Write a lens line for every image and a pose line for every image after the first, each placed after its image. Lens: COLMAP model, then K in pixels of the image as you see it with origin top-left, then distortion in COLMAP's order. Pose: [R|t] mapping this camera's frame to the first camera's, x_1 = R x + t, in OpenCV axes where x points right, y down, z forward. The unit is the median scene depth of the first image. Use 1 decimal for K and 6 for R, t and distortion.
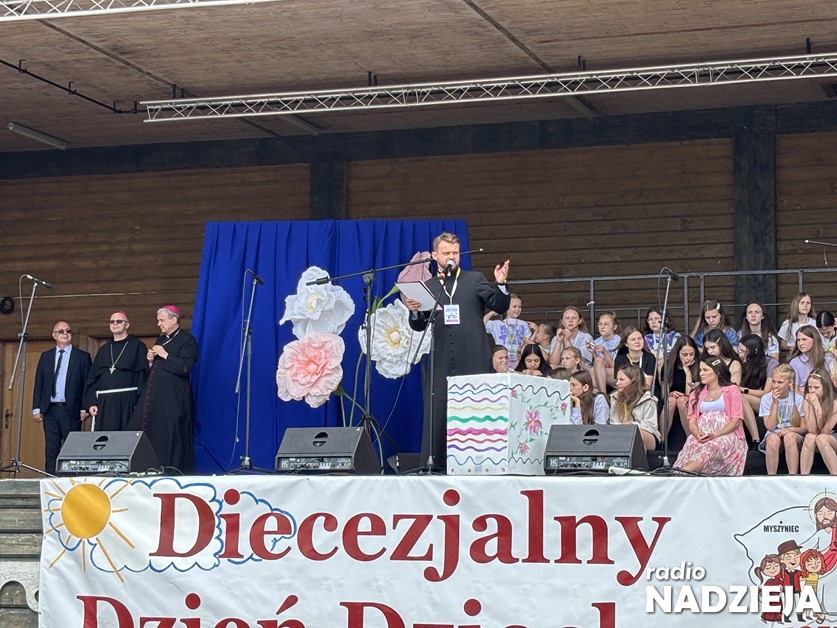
lens RADIAL K [[1963.6, 0, 430.4], [0, 1963.6, 323.3], [0, 0, 1]] dist [0.131233, 0.000000]
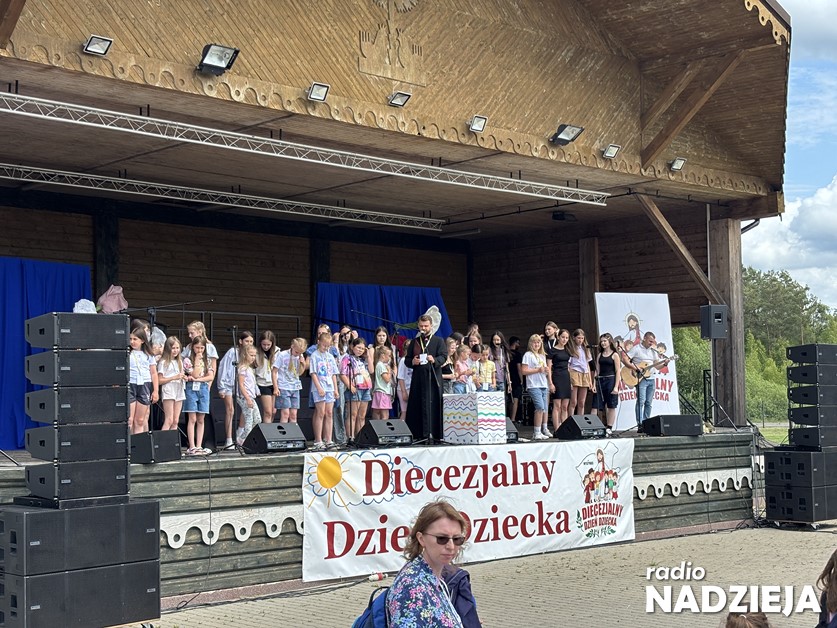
lens RADIAL K [[1257.0, 0, 416.9], [0, 1257.0, 320.9], [0, 0, 1]] dist [0.103041, 0.000000]
pose [[0.468287, 0.044037, 0.882478, -1.046003], [-0.078535, 0.996879, -0.008071, -0.030322], [-0.880079, -0.065526, 0.470284, 0.411782]]
